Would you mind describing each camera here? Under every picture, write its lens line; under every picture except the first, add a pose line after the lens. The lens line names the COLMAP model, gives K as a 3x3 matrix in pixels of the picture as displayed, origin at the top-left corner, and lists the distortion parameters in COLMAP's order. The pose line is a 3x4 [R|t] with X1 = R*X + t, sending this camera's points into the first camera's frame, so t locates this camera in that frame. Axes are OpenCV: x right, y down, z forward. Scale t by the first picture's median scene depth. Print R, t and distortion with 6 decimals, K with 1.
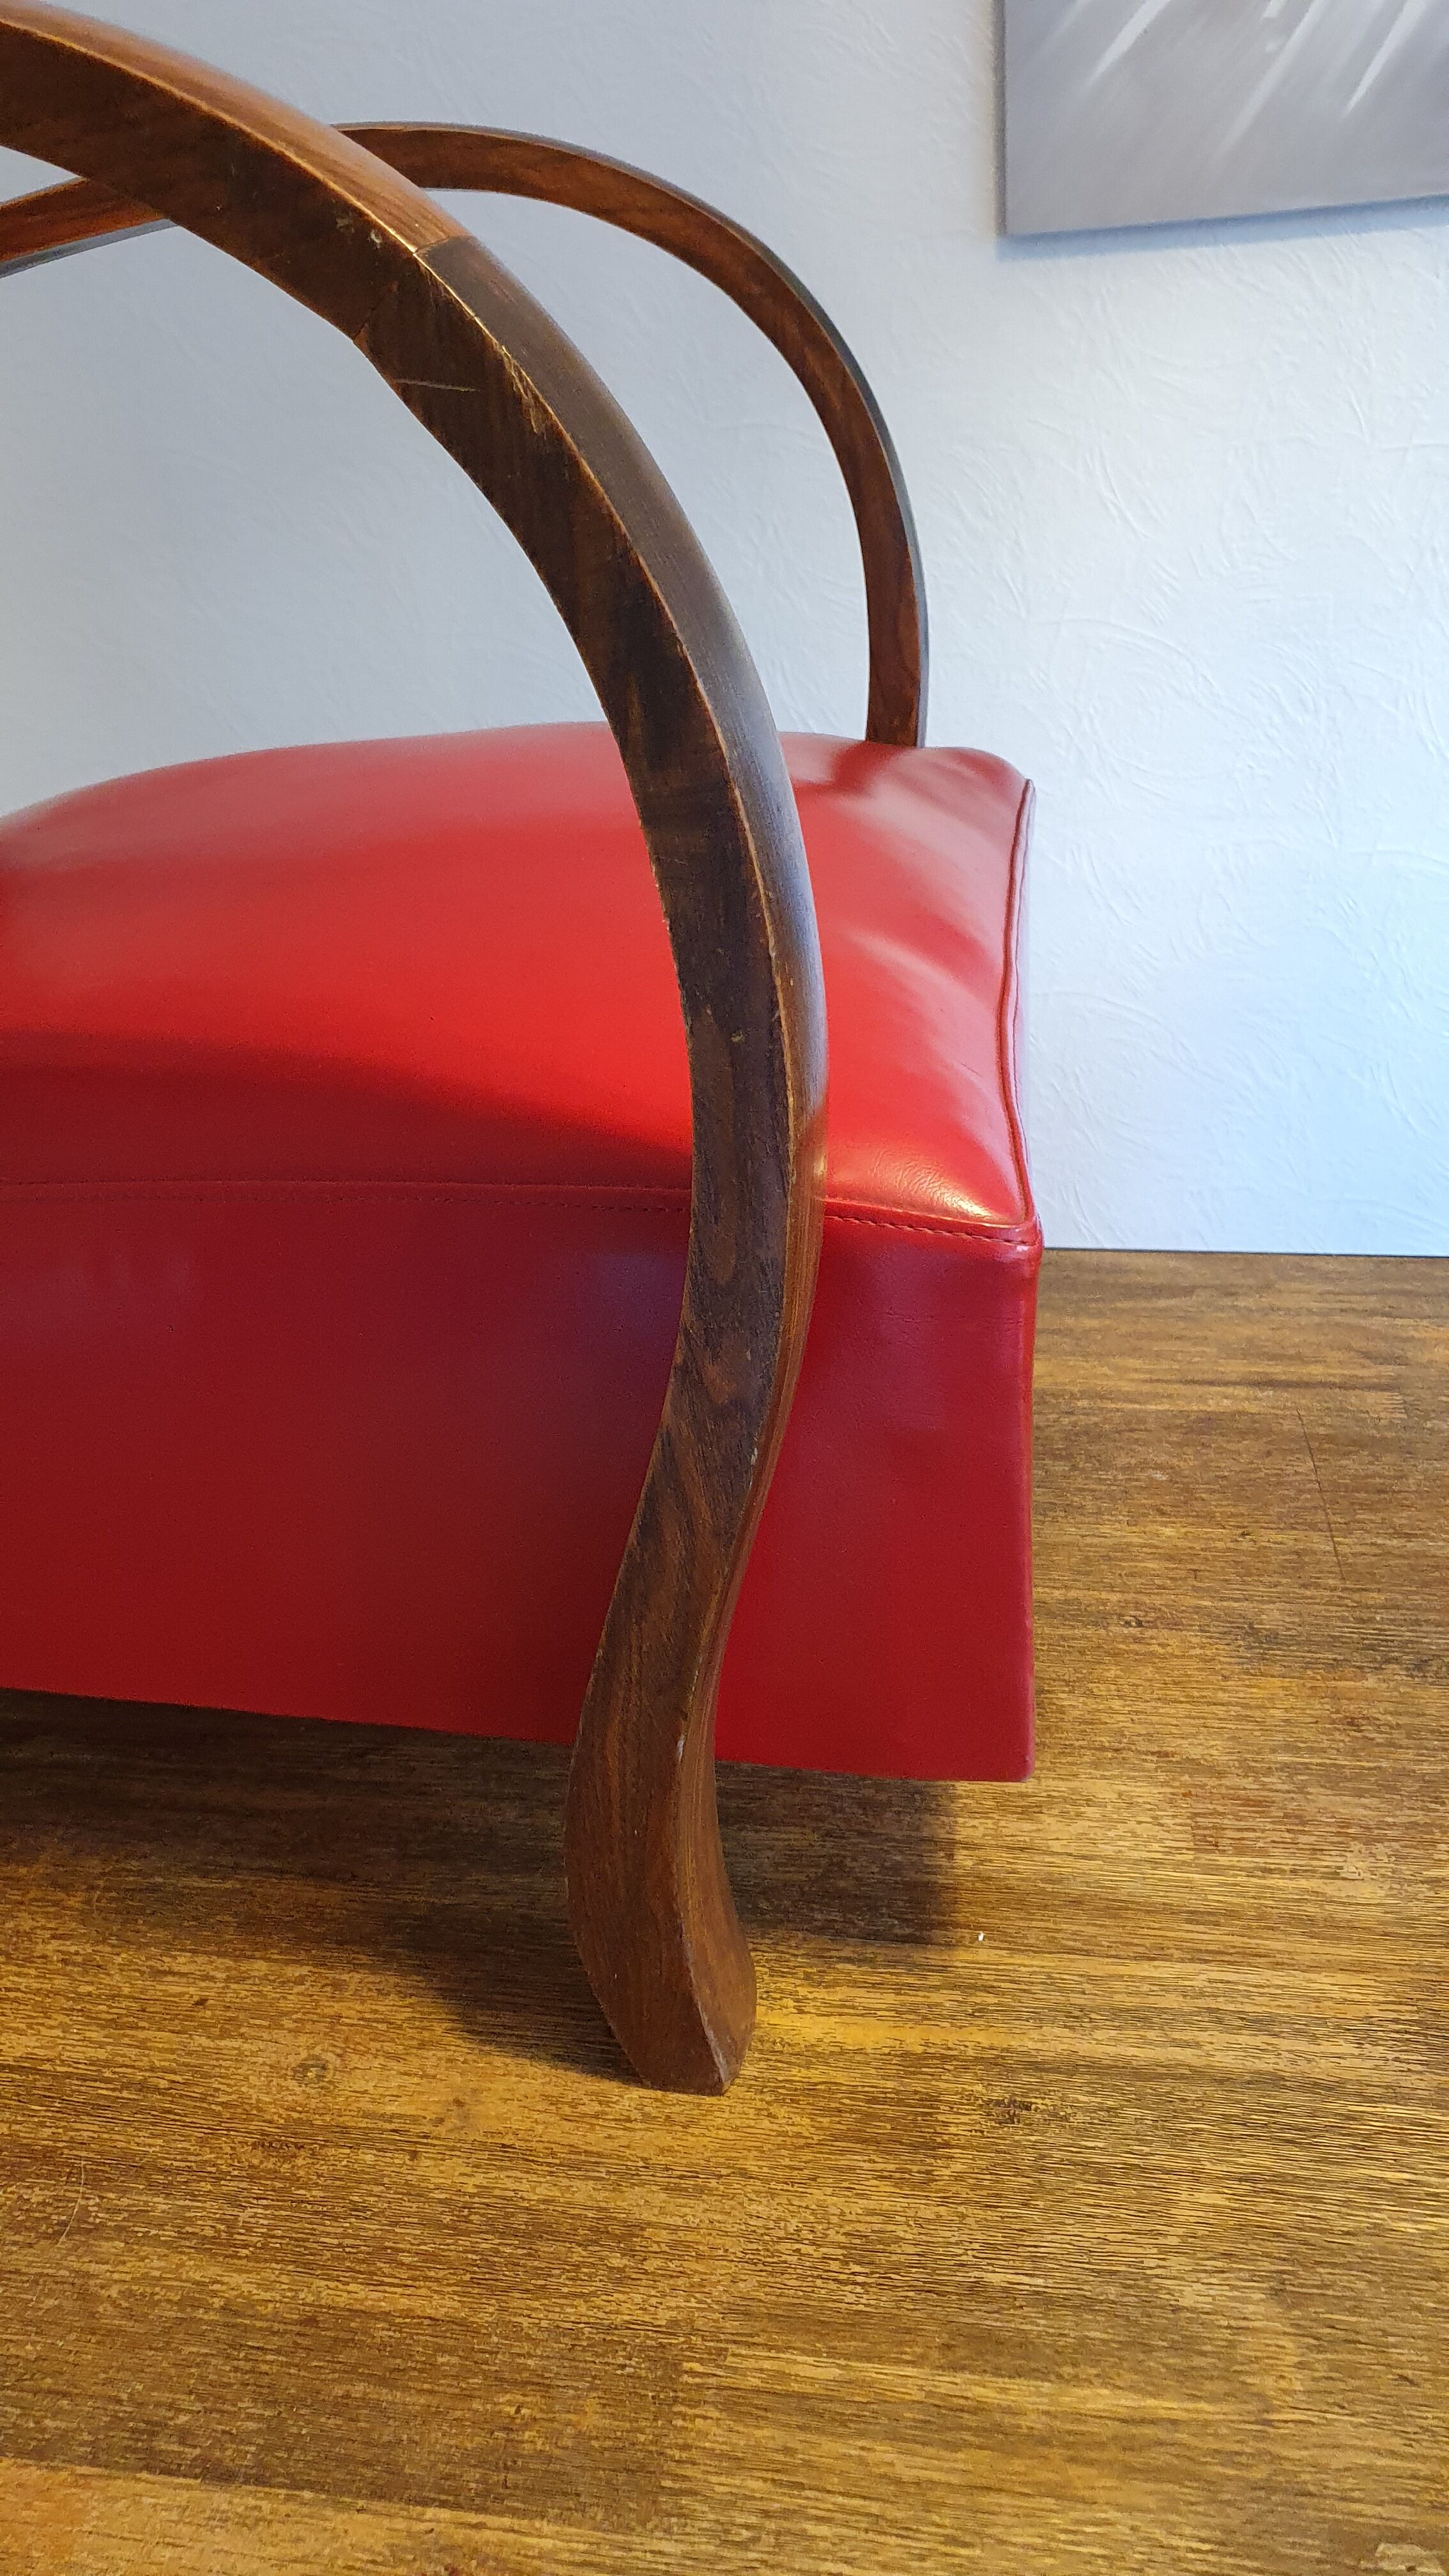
lens RADIAL K [[1981.7, 0, 731.9], [0, 1981.7, 1231.0], [0, 0, 1]] dist [-0.024417, 0.054987]
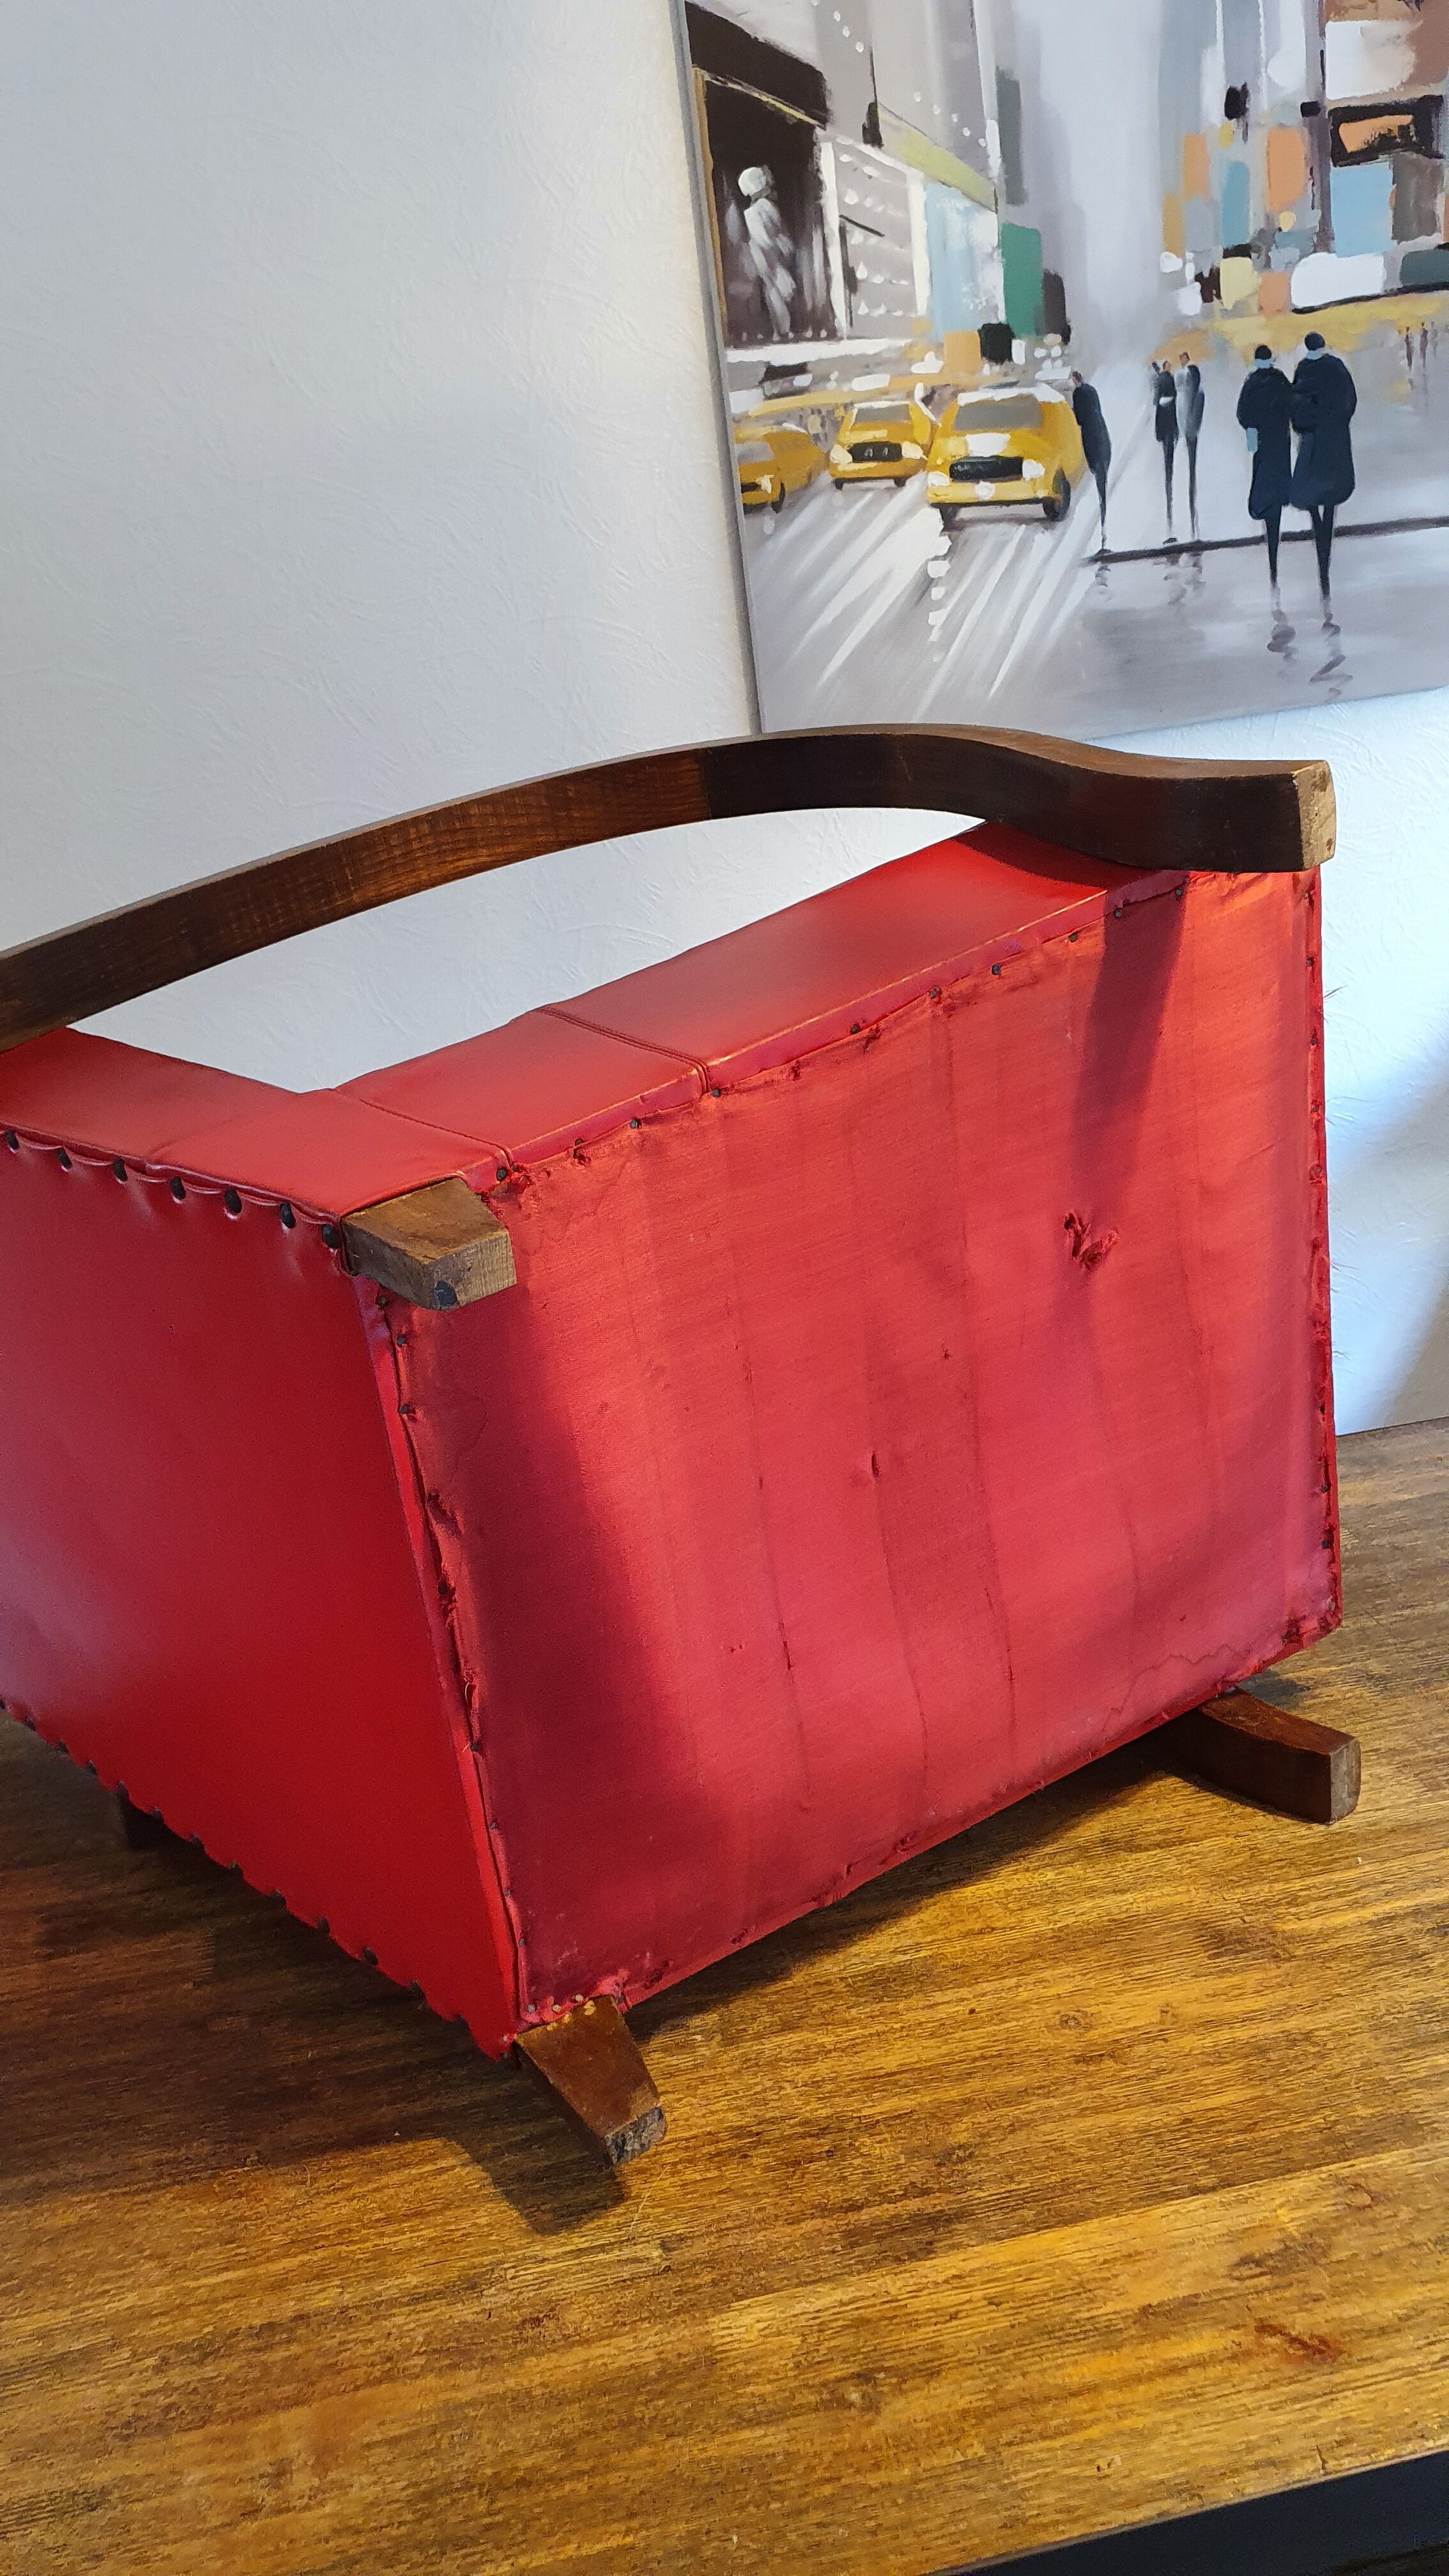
lens RADIAL K [[1950.4, 0, 712.3], [0, 1950.4, 1239.2], [0, 0, 1]] dist [-0.058683, 0.110381]
pose [[0.944289, -0.143765, 0.296058, -0.907628], [0.186447, 0.974955, -0.121246, -0.080769], [-0.271212, 0.169691, 0.947443, -0.595934]]
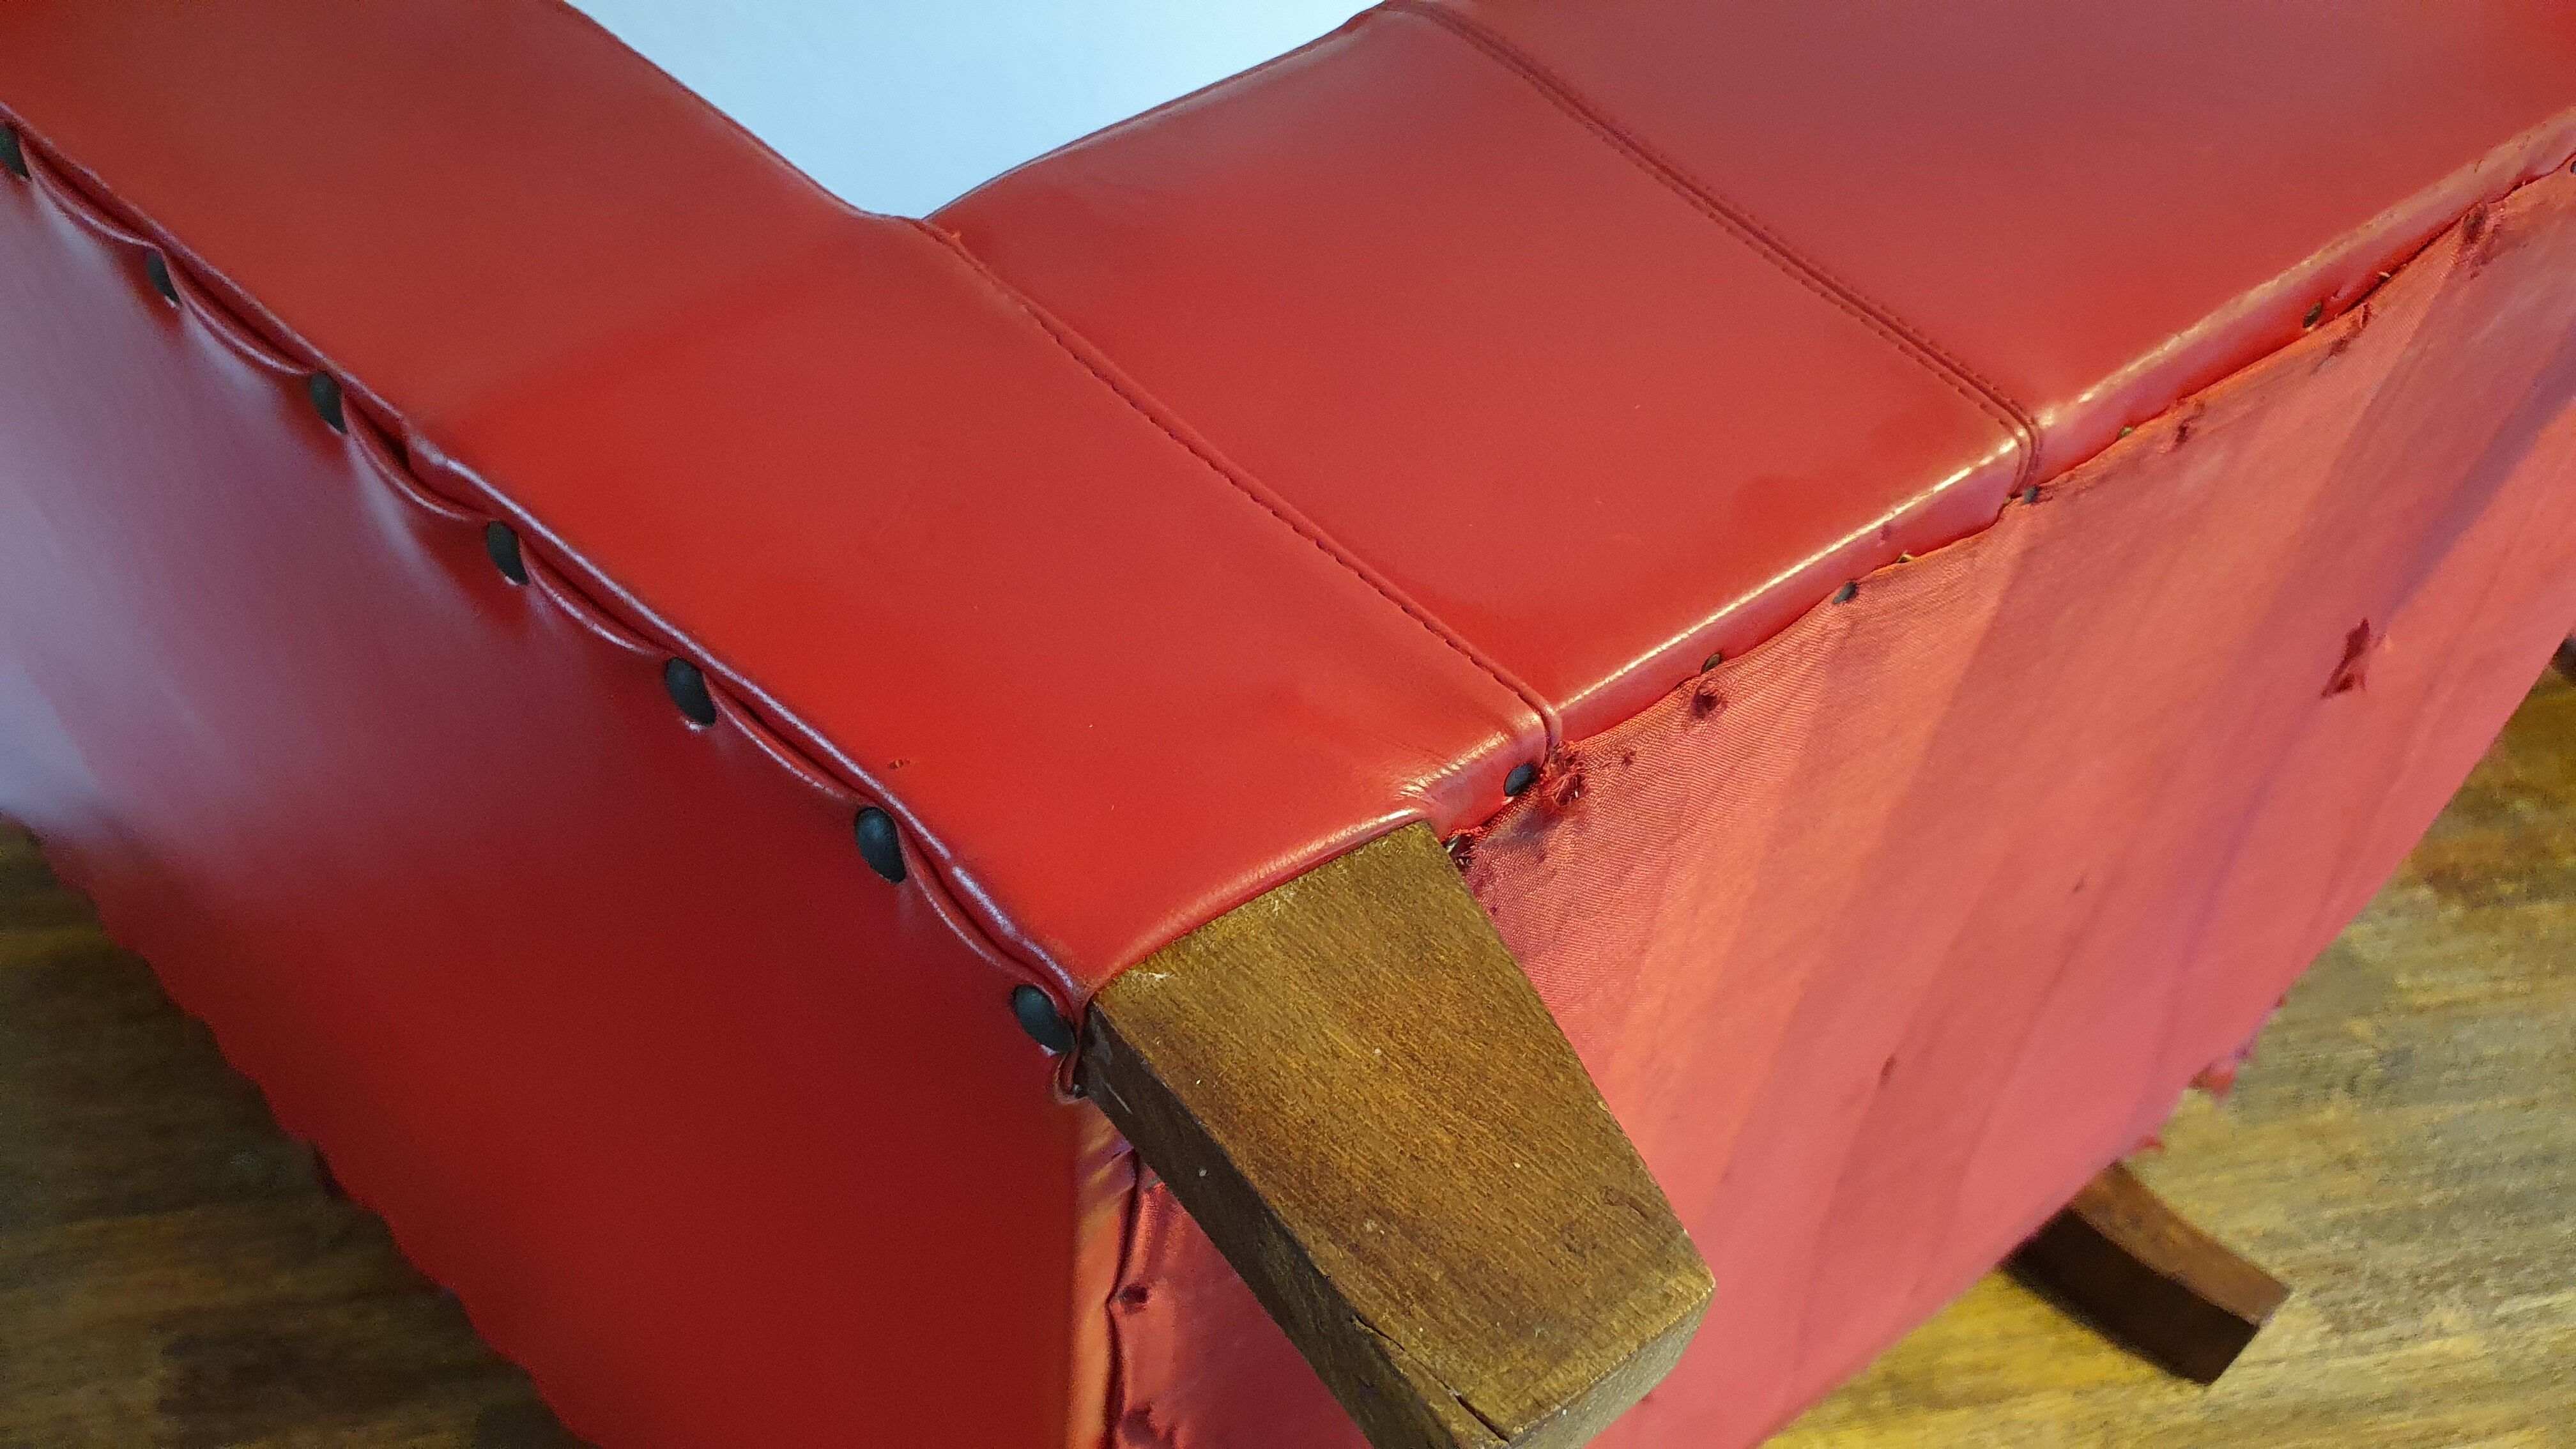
lens RADIAL K [[1981.7, 0, 1263.0], [0, 1981.7, 696.0], [0, 0, 1]] dist [-0.024417, 0.054987]
pose [[0.914231, -0.139506, 0.380420, -0.866758], [0.018850, 0.952489, 0.303990, -0.488733], [-0.404754, -0.270747, 0.873425, 0.368332]]
